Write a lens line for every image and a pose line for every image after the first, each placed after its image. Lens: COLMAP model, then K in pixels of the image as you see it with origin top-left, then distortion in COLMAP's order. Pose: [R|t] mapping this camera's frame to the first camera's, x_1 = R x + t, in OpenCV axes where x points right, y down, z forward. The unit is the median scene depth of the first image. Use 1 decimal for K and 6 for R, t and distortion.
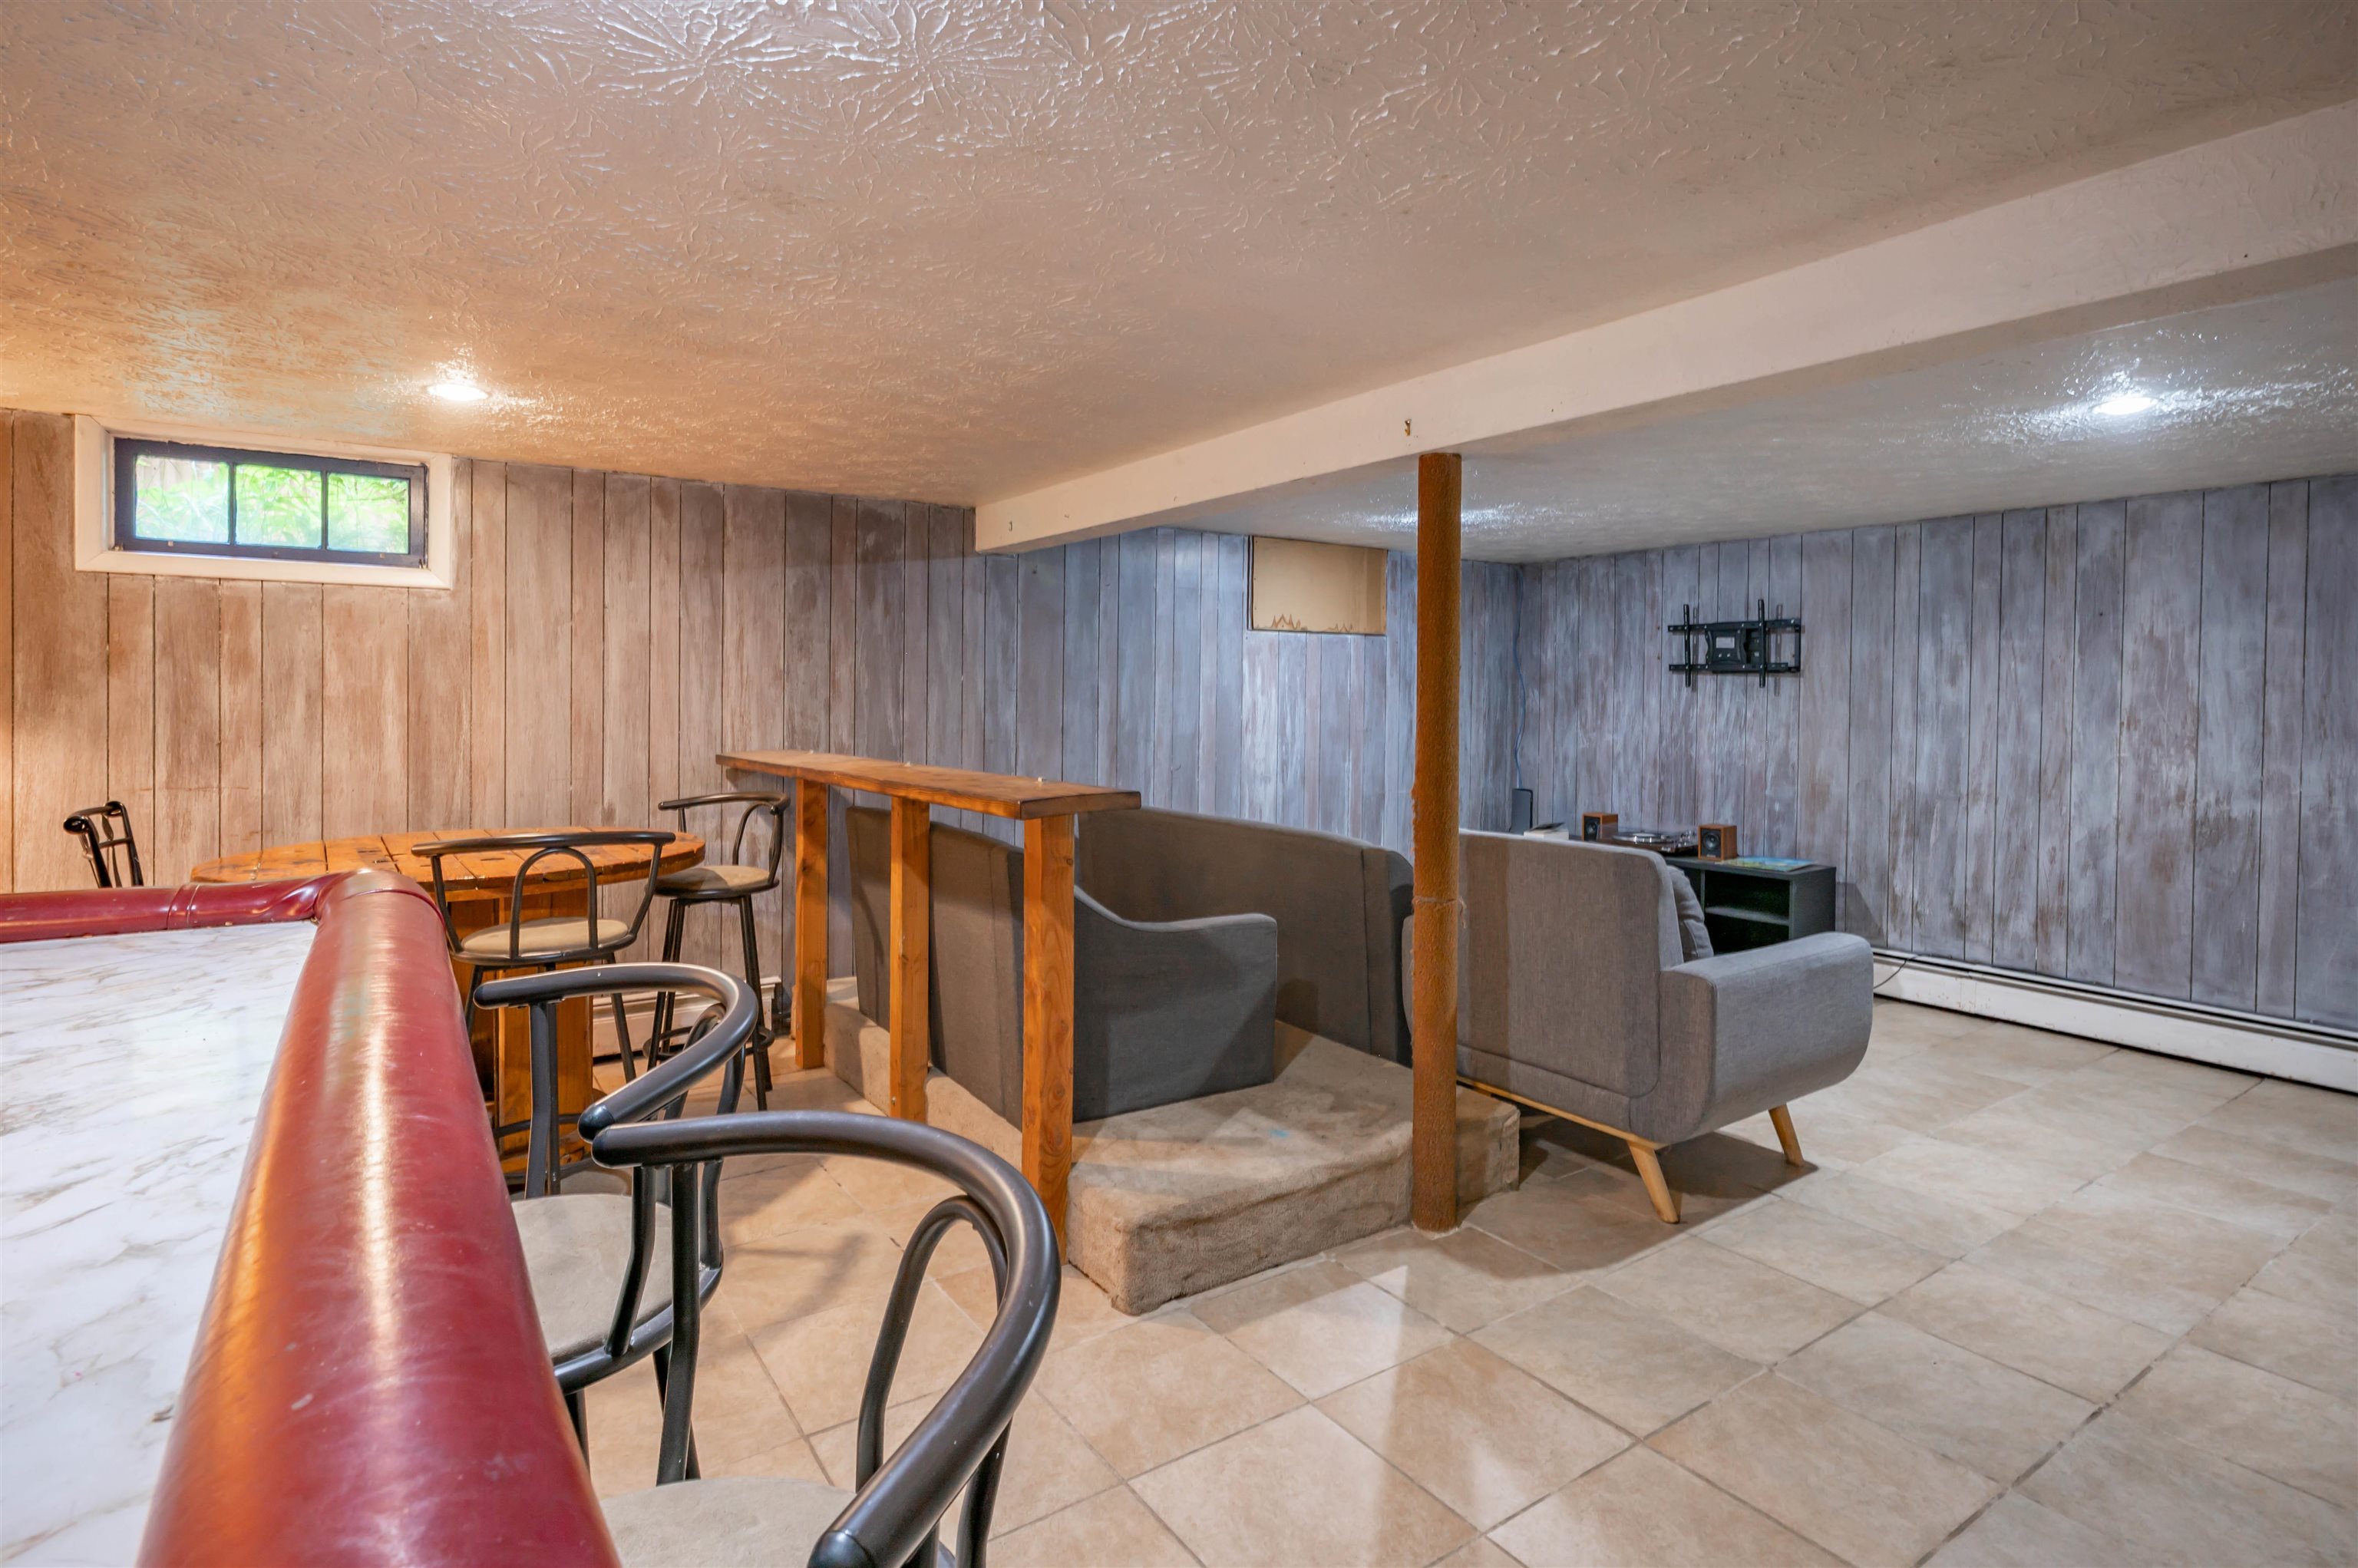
lens RADIAL K [[1138.3, 0, 1213.0], [0, 1138.3, 704.7], [0, 0, 1]] dist [-0.006379, 0.004539]
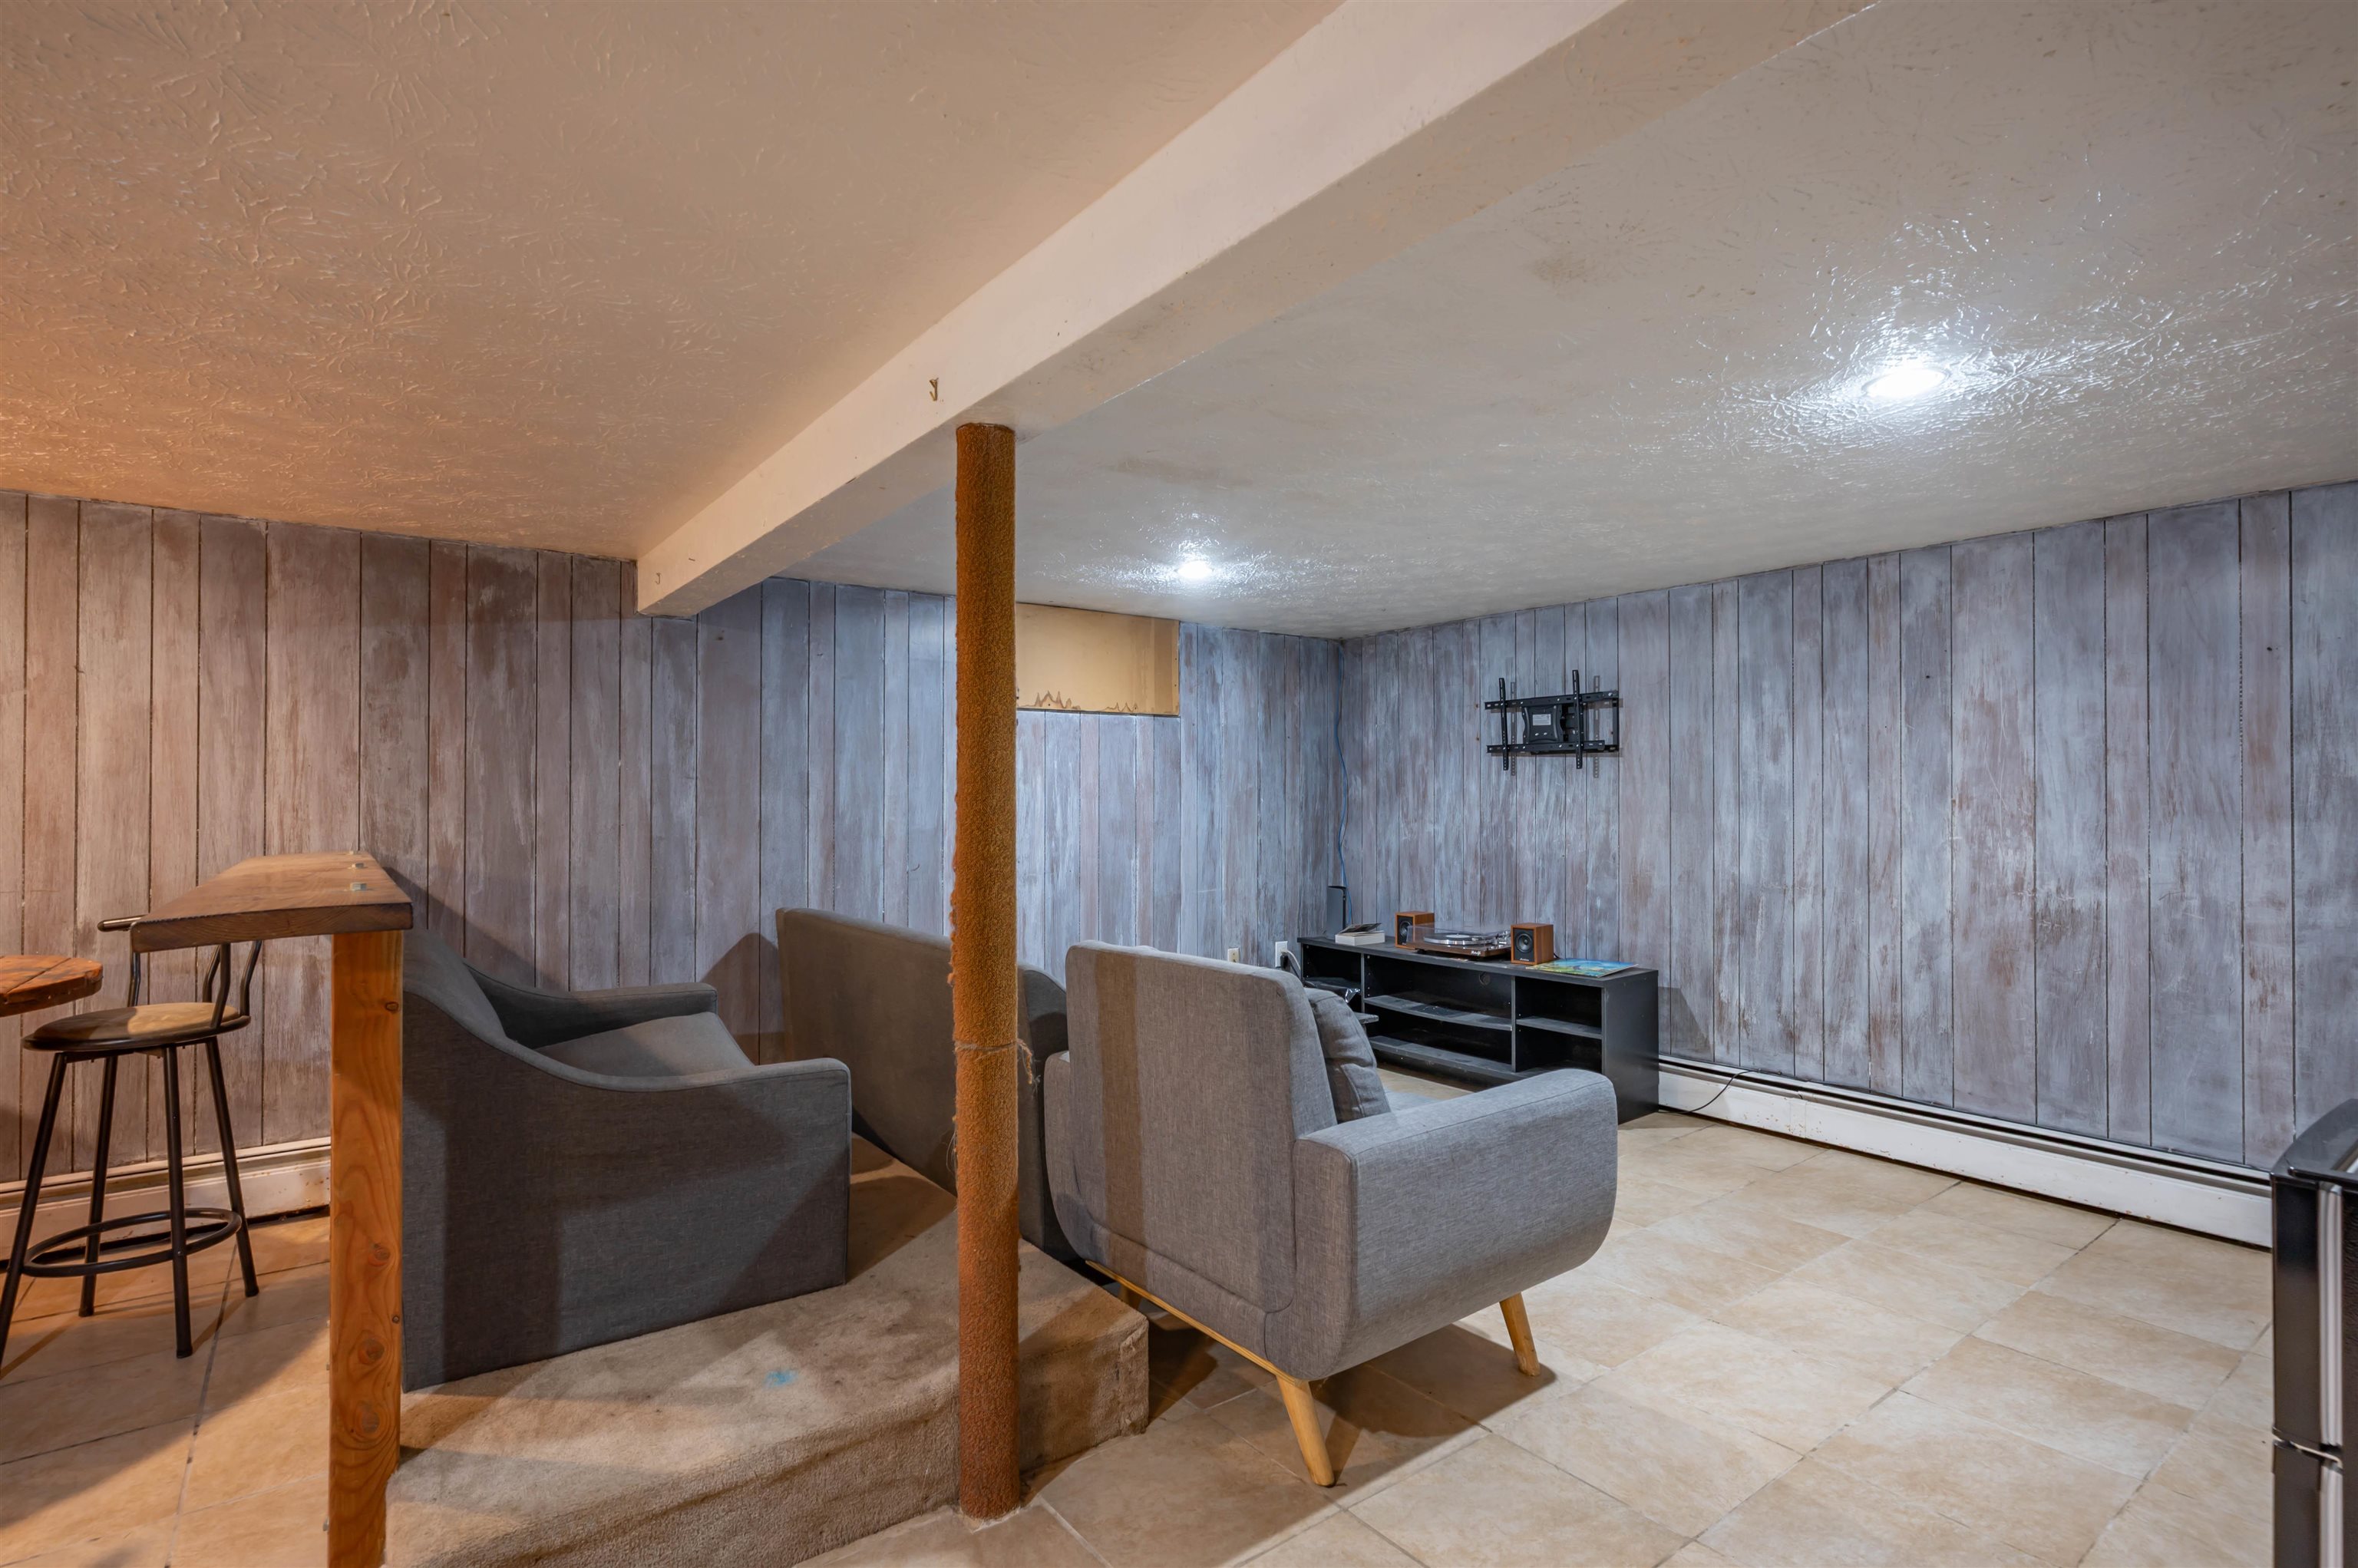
lens RADIAL K [[1138.3, 0, 1191.8], [0, 1138.3, 775.2], [0, 0, 1]] dist [-0.006379, 0.004539]
pose [[0.998592, -0.008878, 0.052292, 0.180929], [0.010233, 0.999617, -0.025706, 0.013010], [-0.052043, 0.026205, 0.998301, 0.170506]]
